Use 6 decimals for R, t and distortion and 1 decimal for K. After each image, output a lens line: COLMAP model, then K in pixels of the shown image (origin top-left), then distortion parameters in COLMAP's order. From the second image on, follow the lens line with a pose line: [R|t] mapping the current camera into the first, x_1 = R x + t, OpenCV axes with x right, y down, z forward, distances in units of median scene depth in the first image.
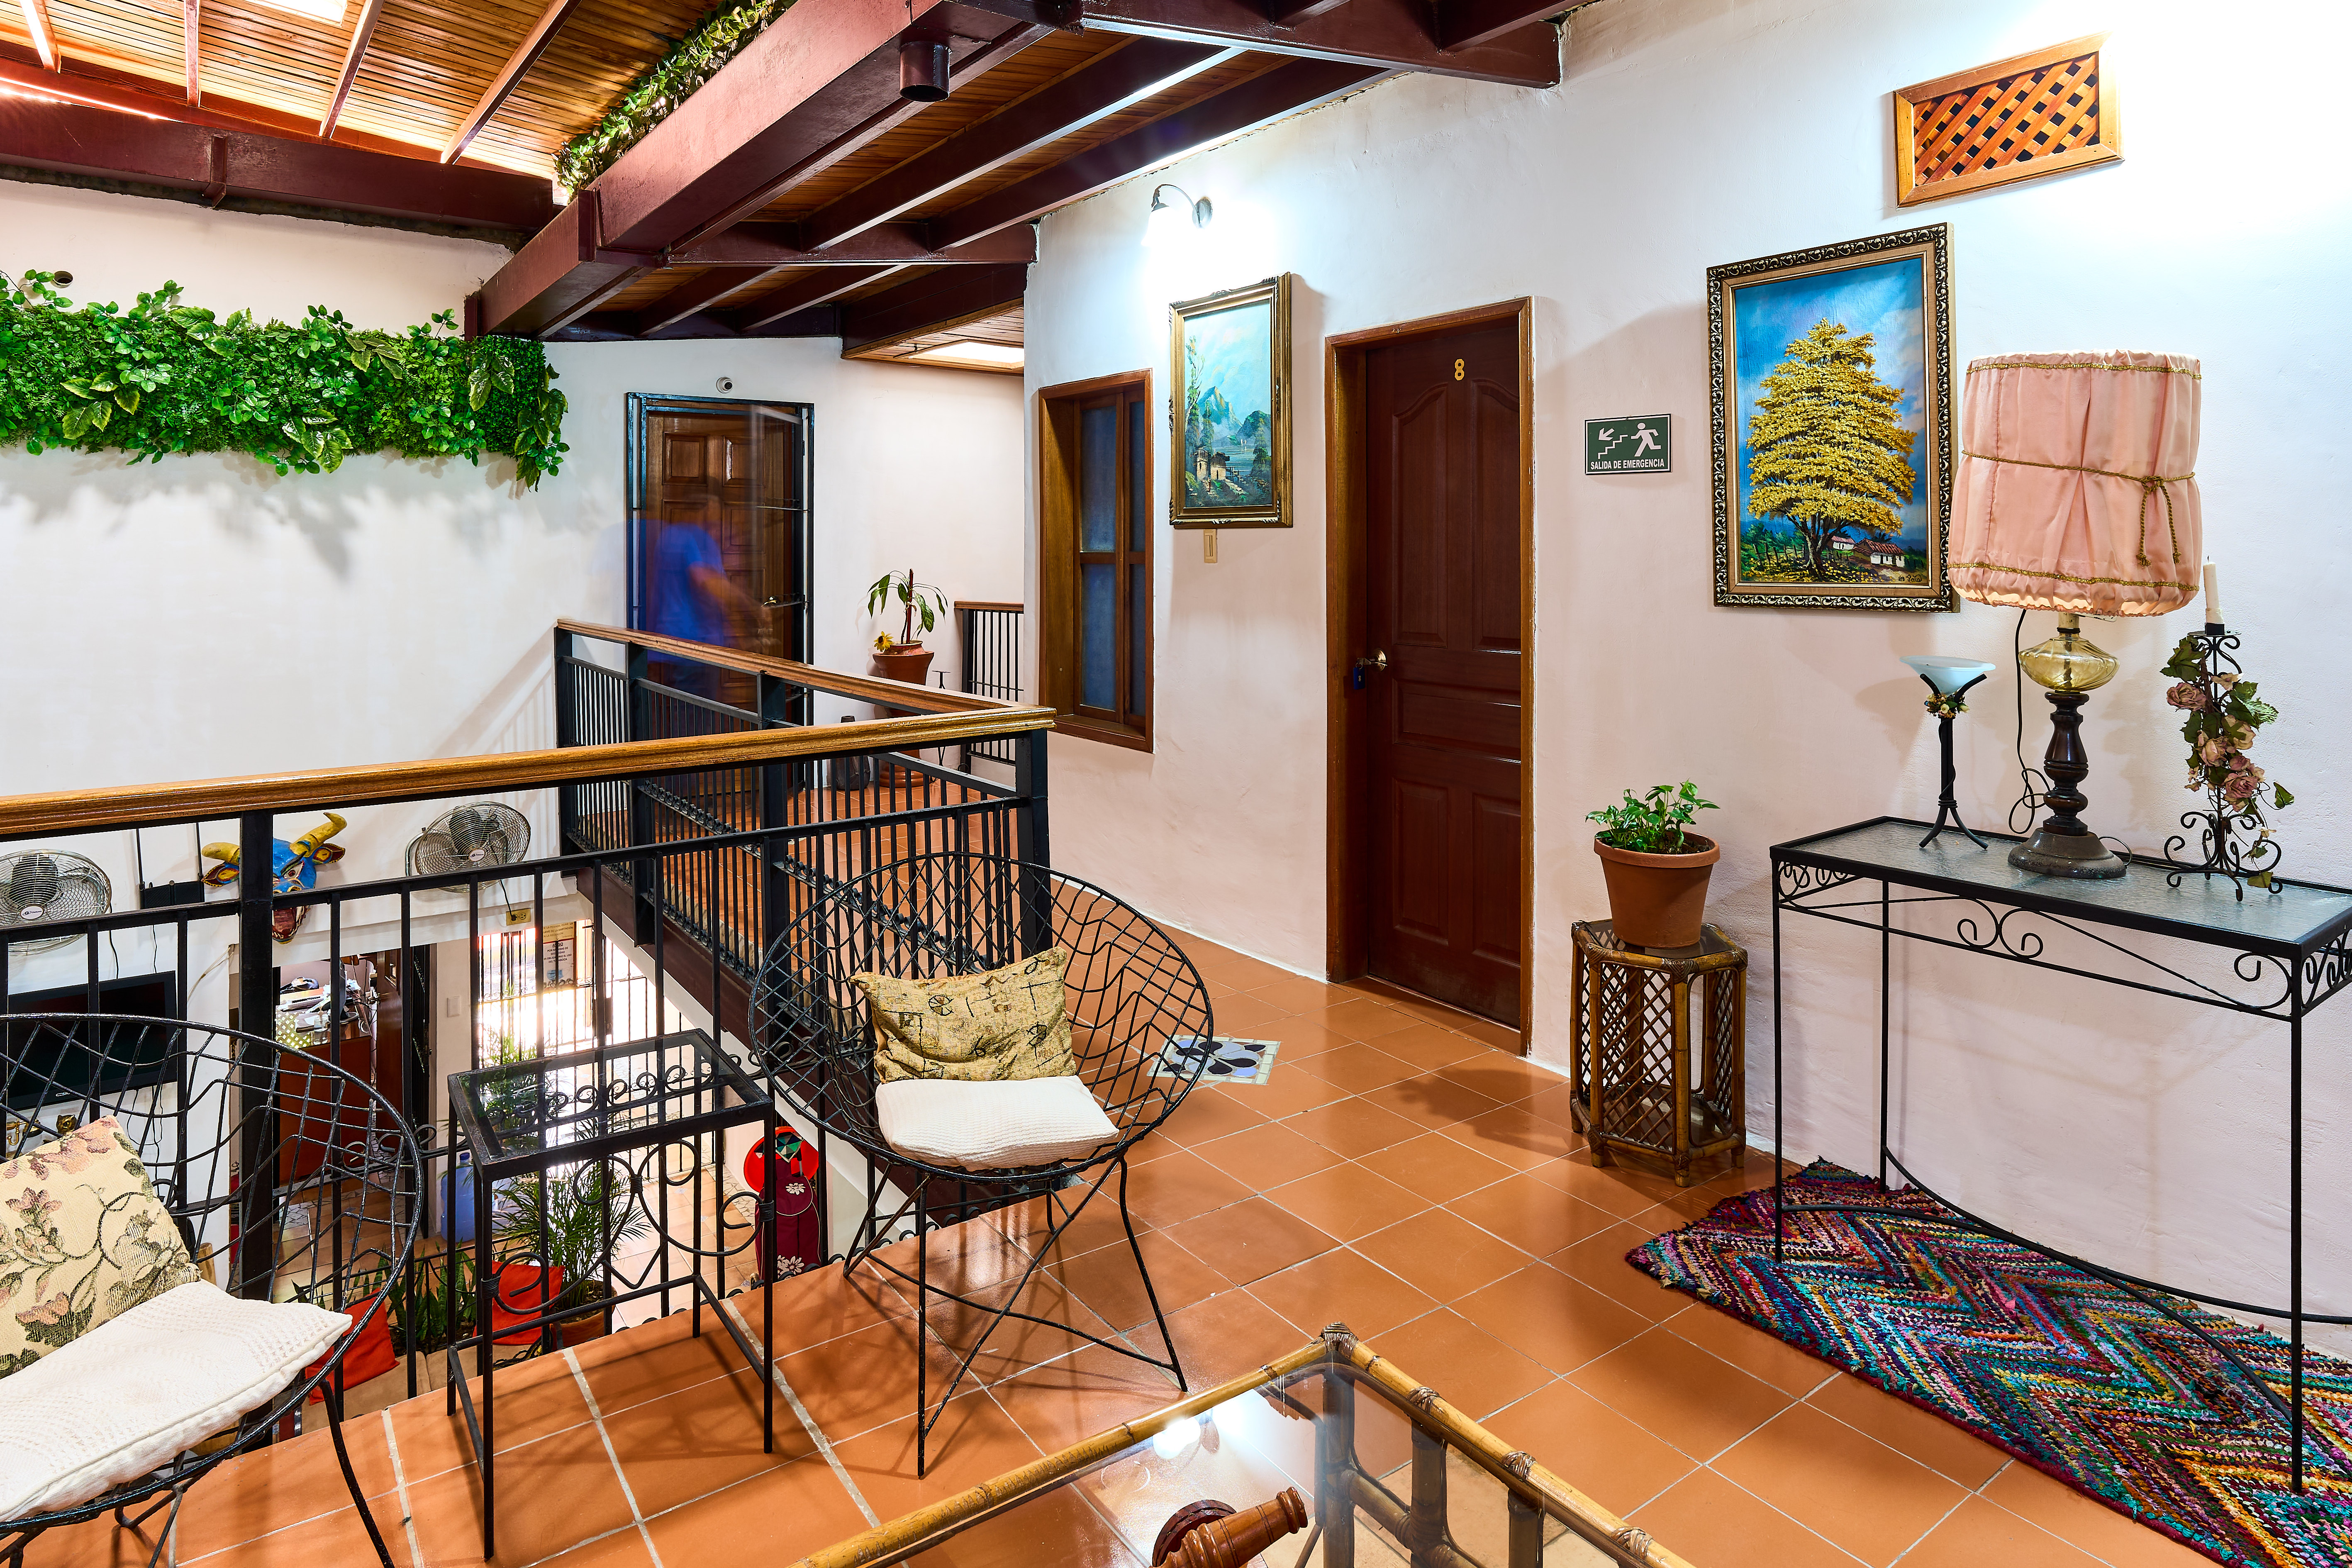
lens RADIAL K [[1358.5, 0, 1155.5], [0, 1358.5, 559.7], [0, 0, 1]] dist [-0.056513, 0.055444]
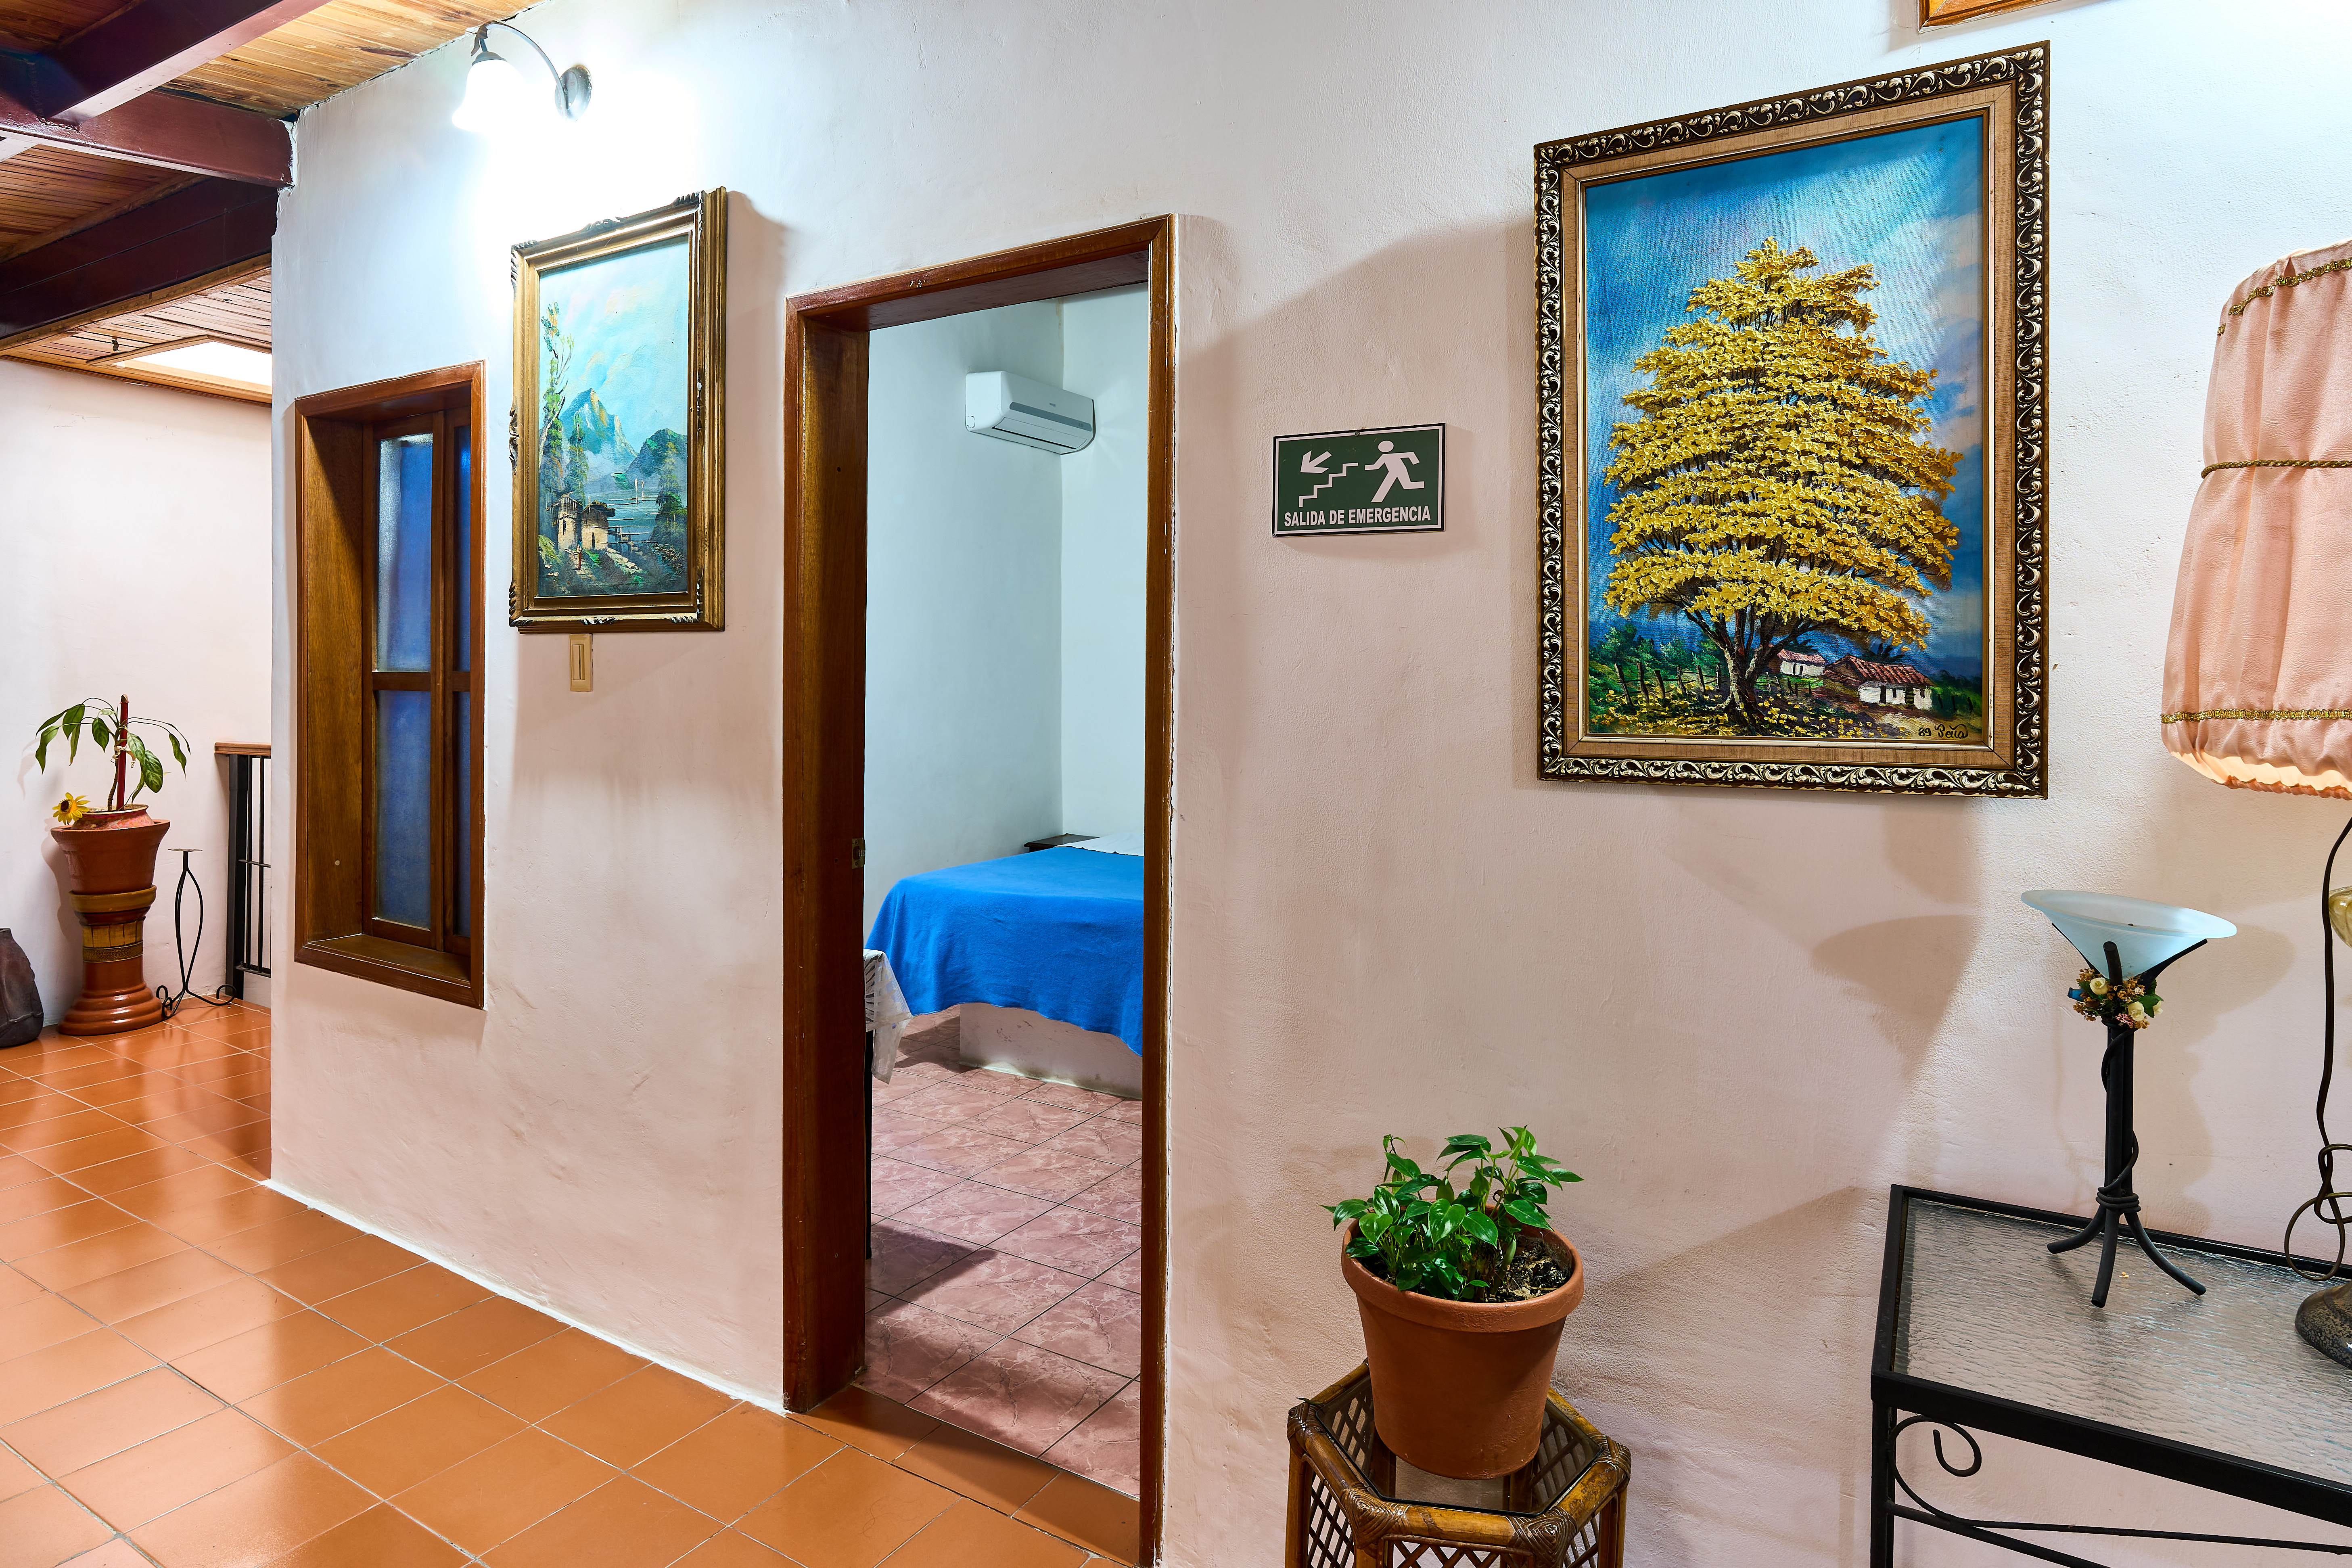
lens RADIAL K [[1322.5, 0, 1143.7], [0, 1322.5, 693.4], [0, 0, 1]] dist [-0.050912, 0.041887]
pose [[0.921653, 0.004832, 0.387985, 0.055496], [-0.007079, 0.999965, 0.004363, -0.000789], [-0.387951, -0.006768, 0.921655, 0.476900]]
